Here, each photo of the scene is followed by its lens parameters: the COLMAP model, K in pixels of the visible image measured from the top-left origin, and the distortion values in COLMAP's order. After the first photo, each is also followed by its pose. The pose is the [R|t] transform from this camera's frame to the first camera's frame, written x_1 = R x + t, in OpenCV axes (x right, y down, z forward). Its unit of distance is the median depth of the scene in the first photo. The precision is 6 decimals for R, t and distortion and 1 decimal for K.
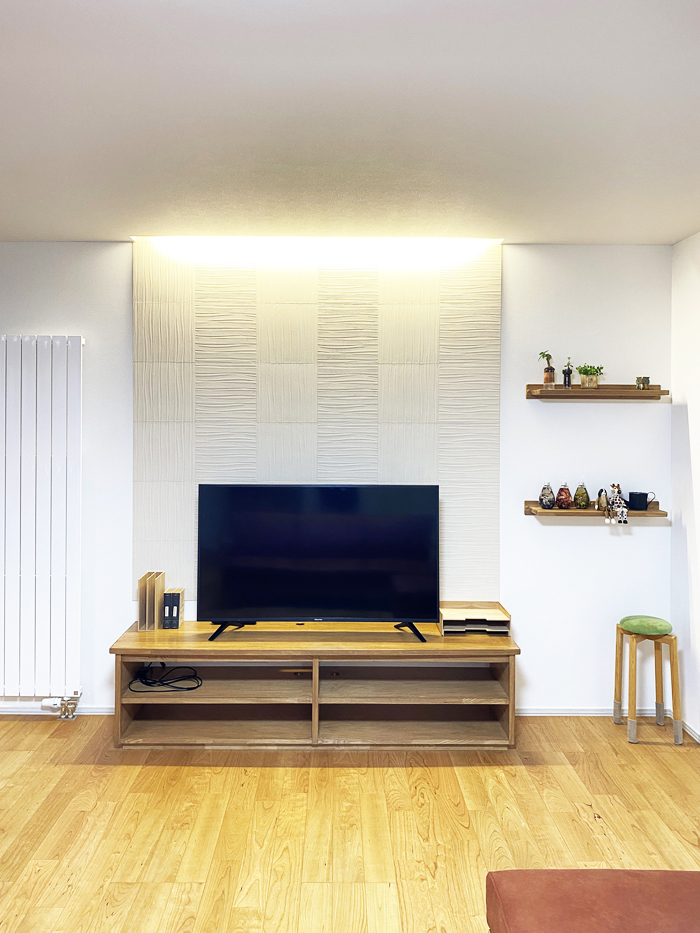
lens RADIAL K [[699.3, 0, 351.4], [0, 699.3, 423.9], [0, 0, 1]] dist [0.029787, -0.036292]
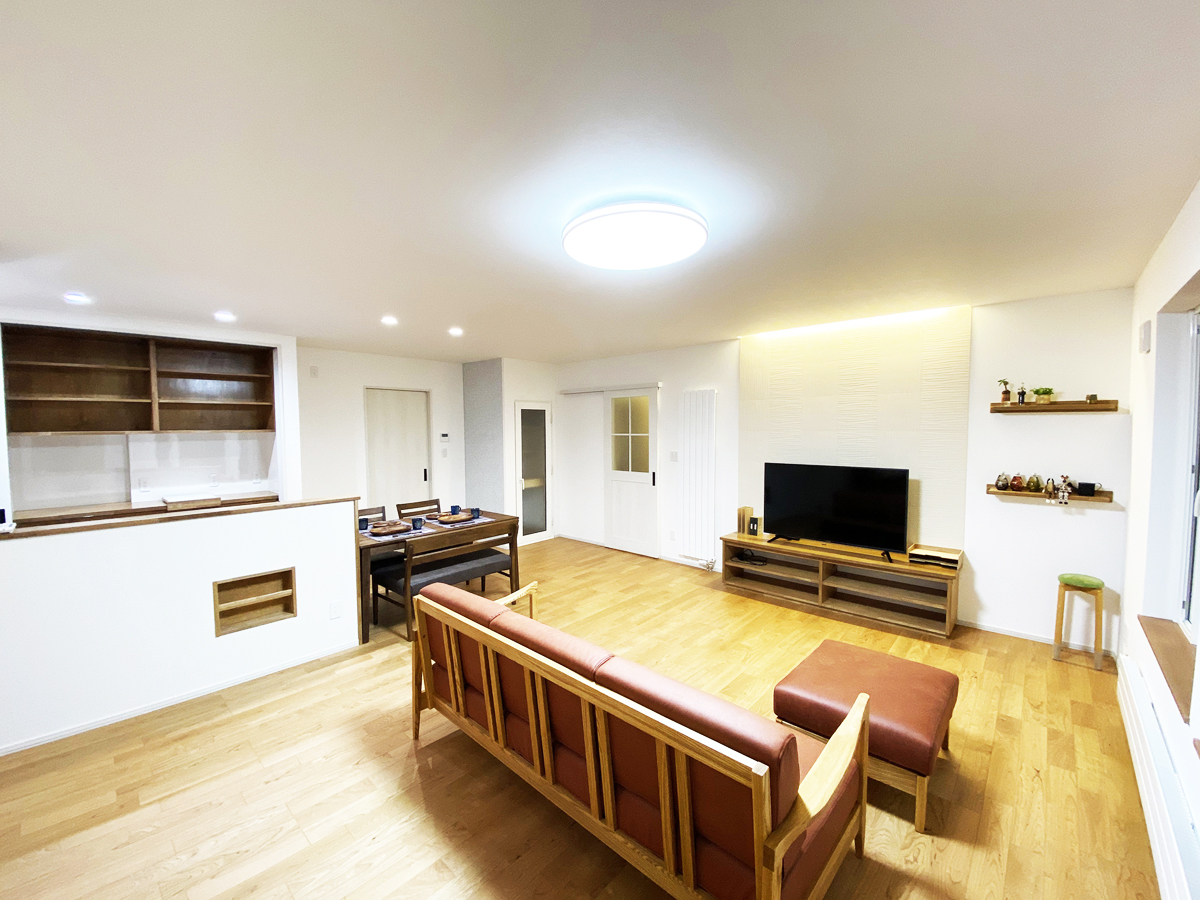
lens RADIAL K [[490.2, 0, 600.0], [0, 490.2, 450.0], [0, 0, 1]] dist [-0.000047, -0.000020]
pose [[0.723192, 0.022914, -0.690267, 0.384572], [0.006025, 0.999202, 0.039482, -0.005004], [0.690621, -0.032712, 0.722477, -0.292160]]
